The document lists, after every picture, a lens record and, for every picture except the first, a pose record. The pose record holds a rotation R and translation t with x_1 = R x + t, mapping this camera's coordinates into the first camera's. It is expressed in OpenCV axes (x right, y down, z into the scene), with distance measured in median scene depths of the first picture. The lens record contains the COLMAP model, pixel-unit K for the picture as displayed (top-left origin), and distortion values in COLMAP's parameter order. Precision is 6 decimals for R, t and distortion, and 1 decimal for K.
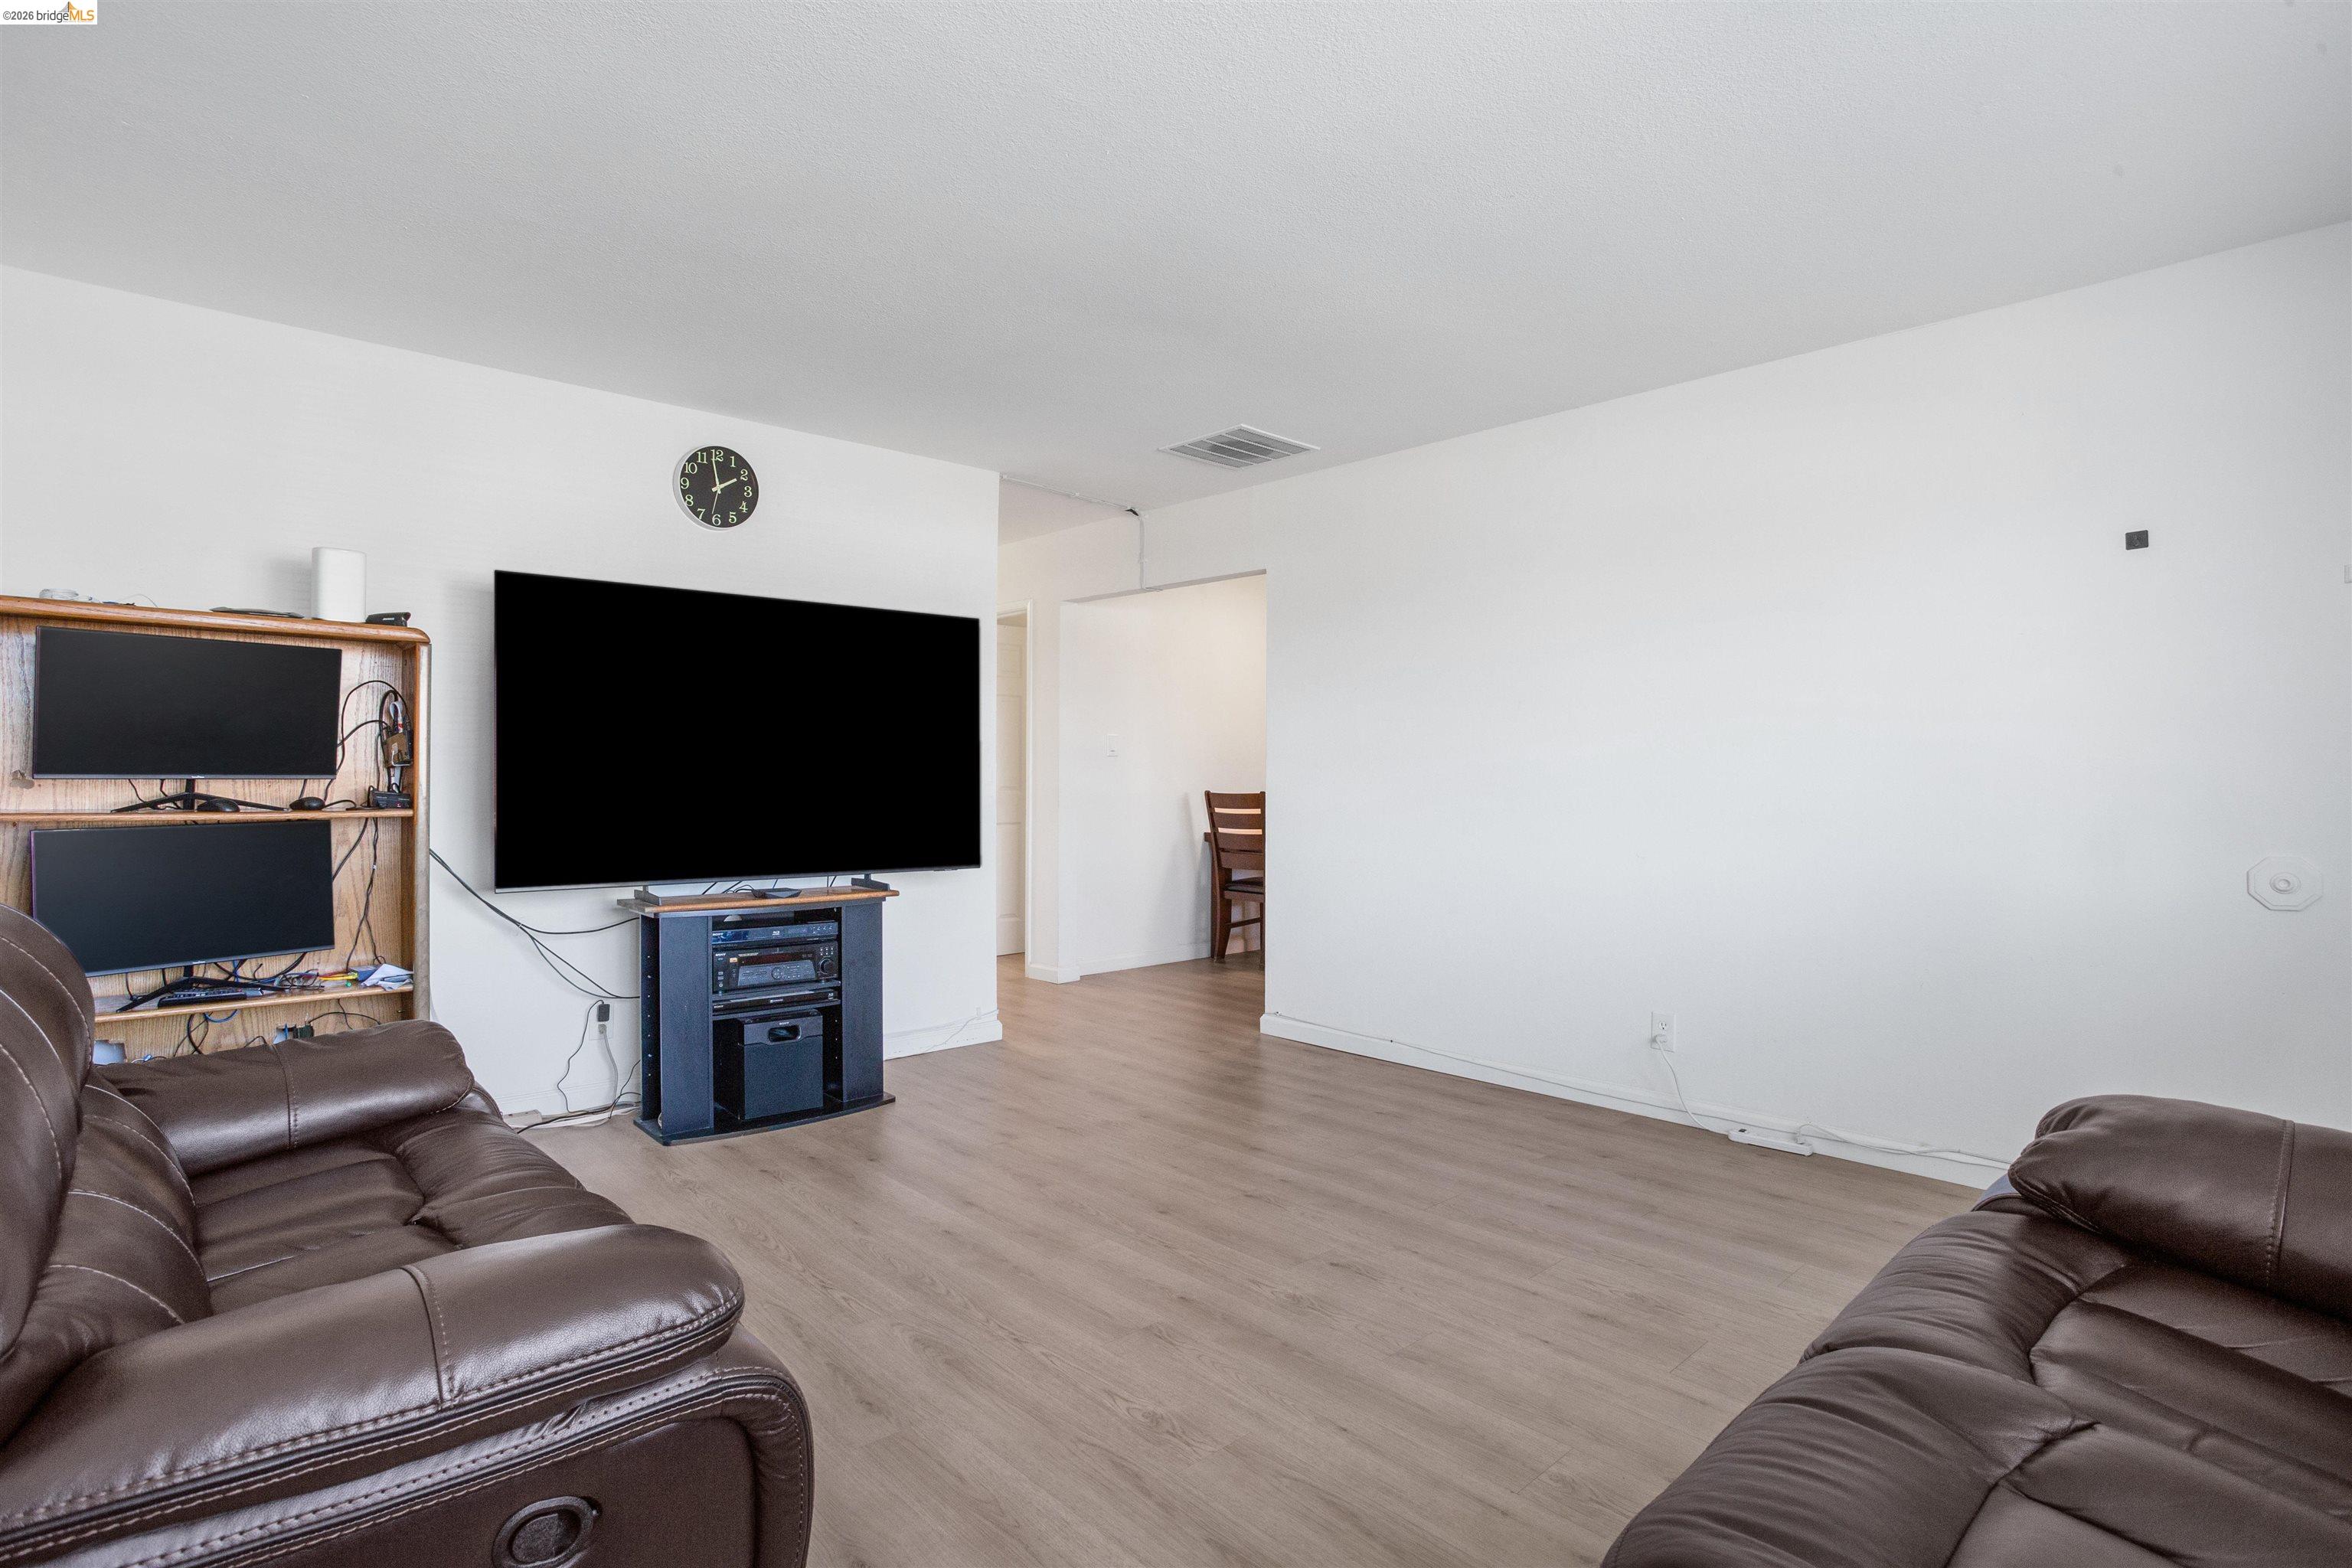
lens RADIAL K [[1149.2, 0, 1162.6], [0, 1149.2, 785.2], [0, 0, 1]] dist [-0.077756, 0.028451]
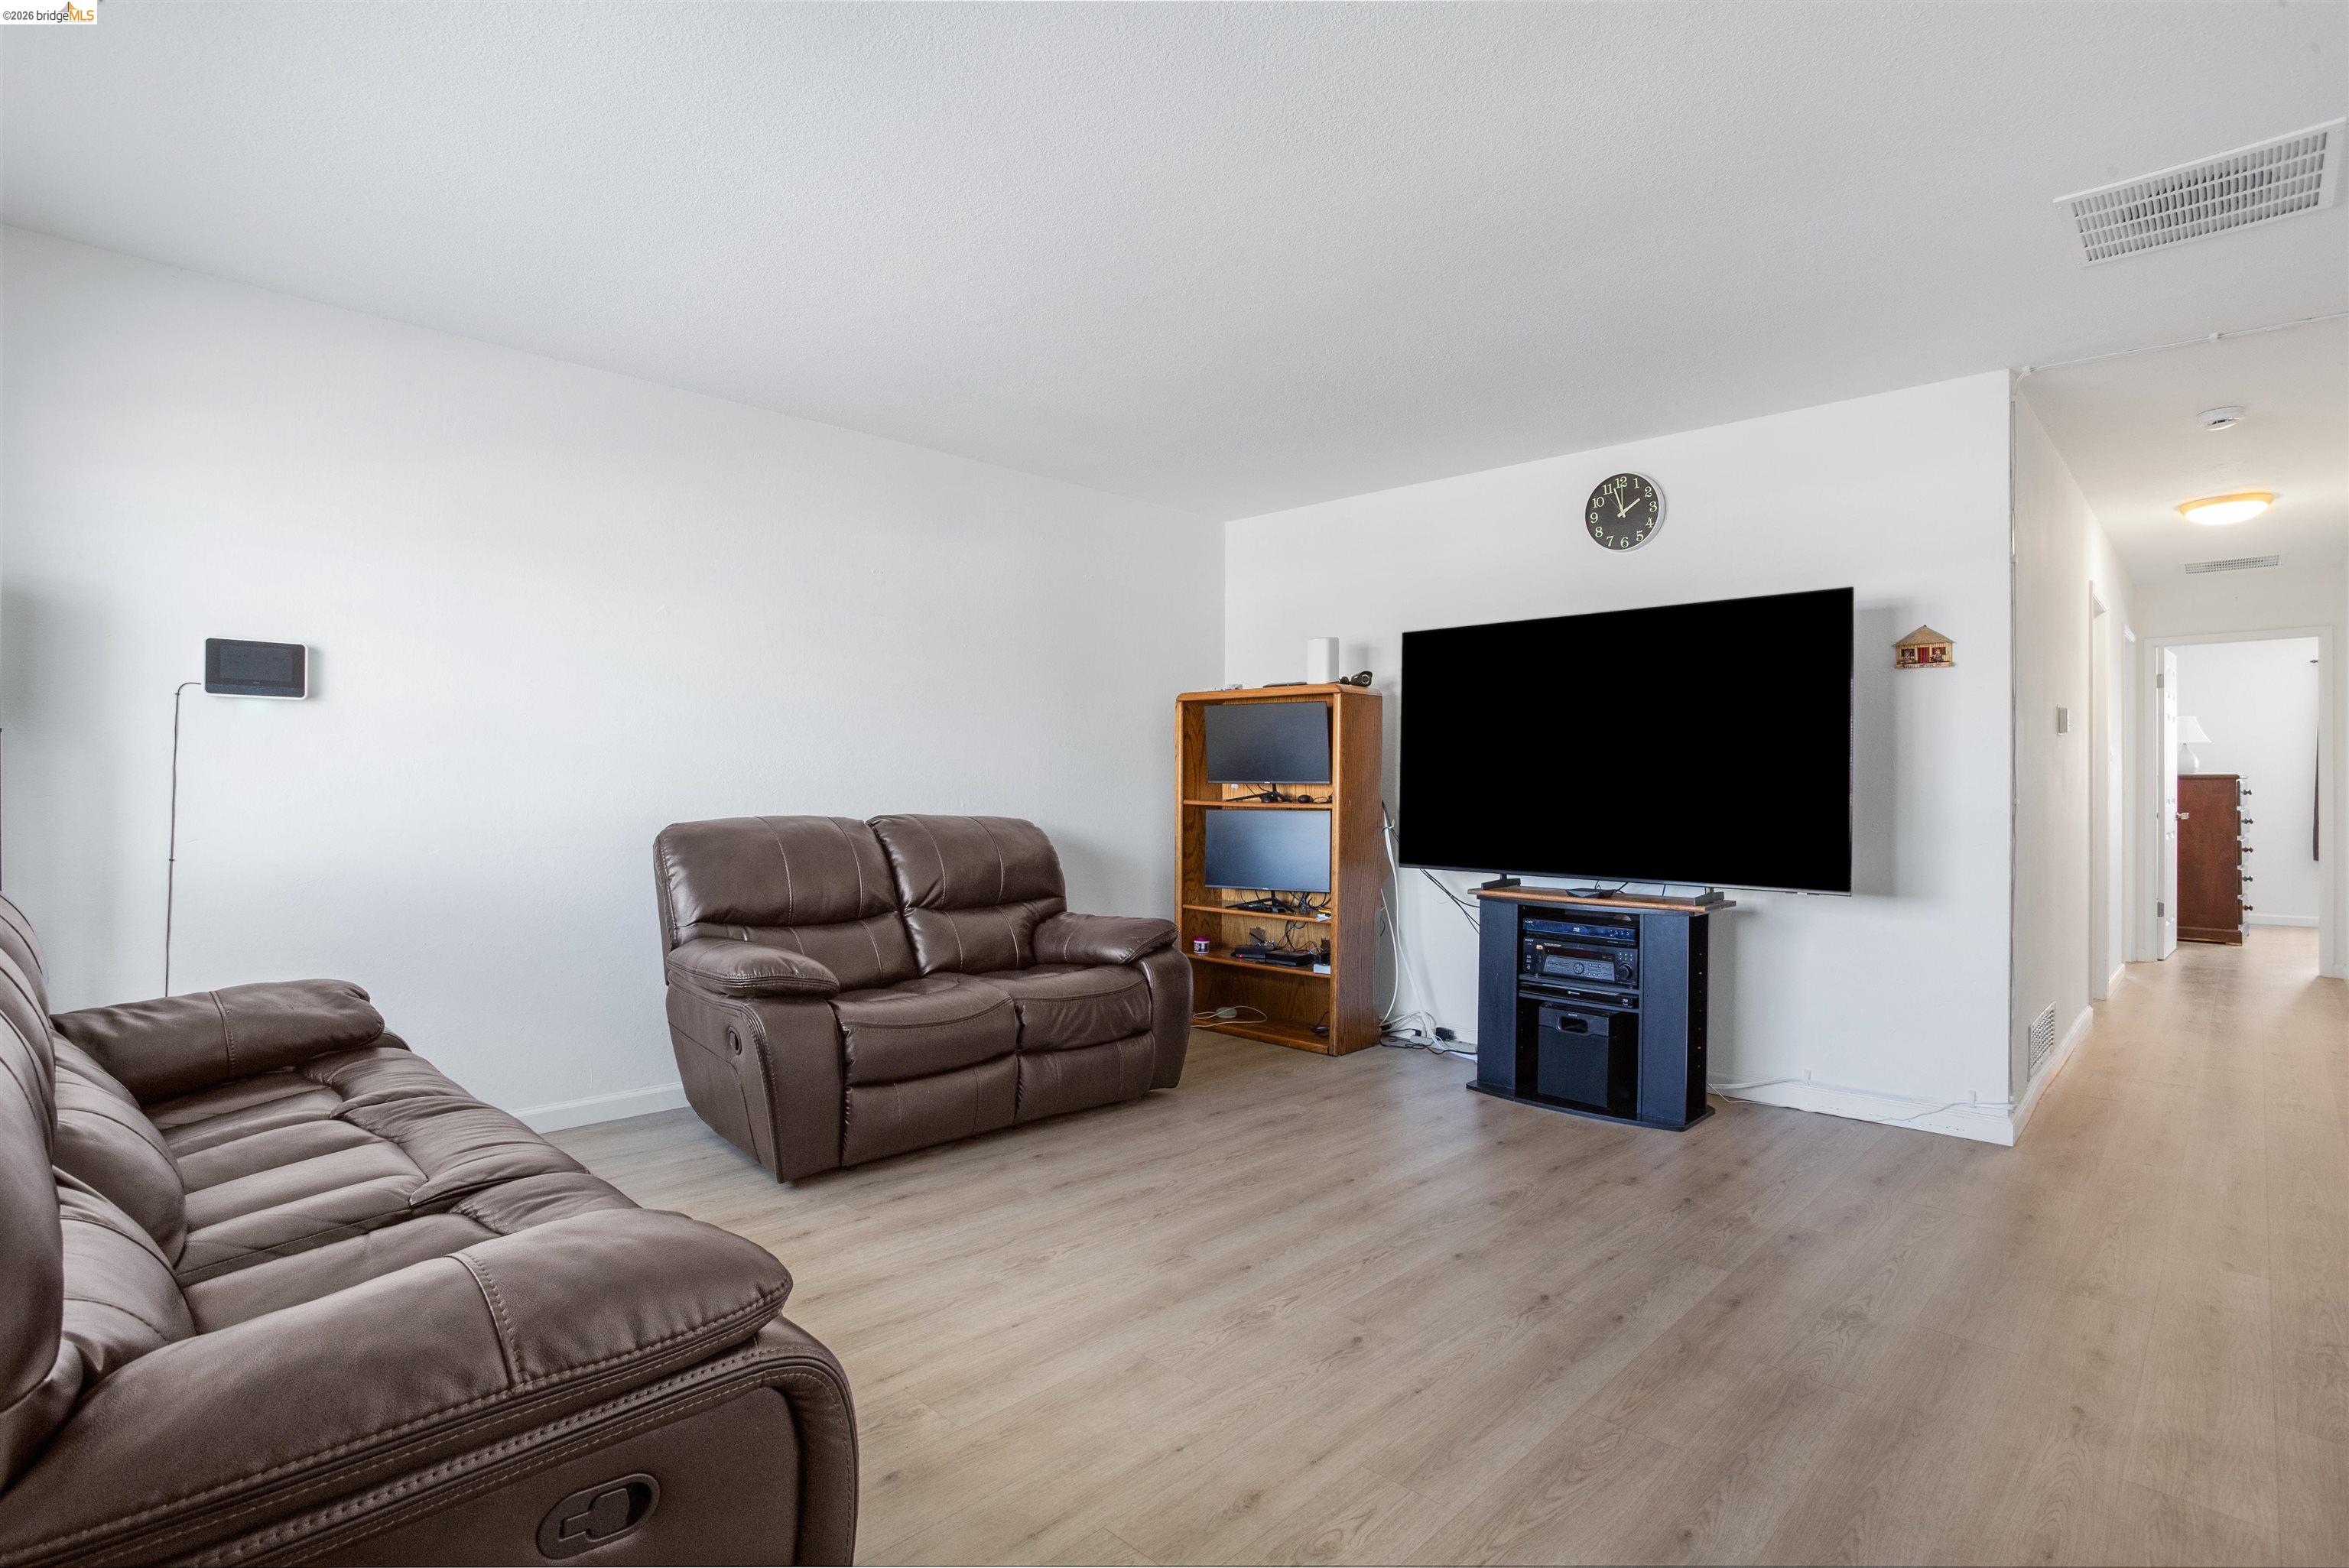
lens RADIAL K [[1141.1, 0, 1165.8], [0, 1141.1, 780.0], [0, 0, 1]] dist [-0.016187, 0.000299]
pose [[0.065820, -0.004881, -0.997820, 0.711575], [-0.008557, 0.999949, -0.005456, -0.001405], [0.997795, 0.008898, 0.065775, 0.552532]]
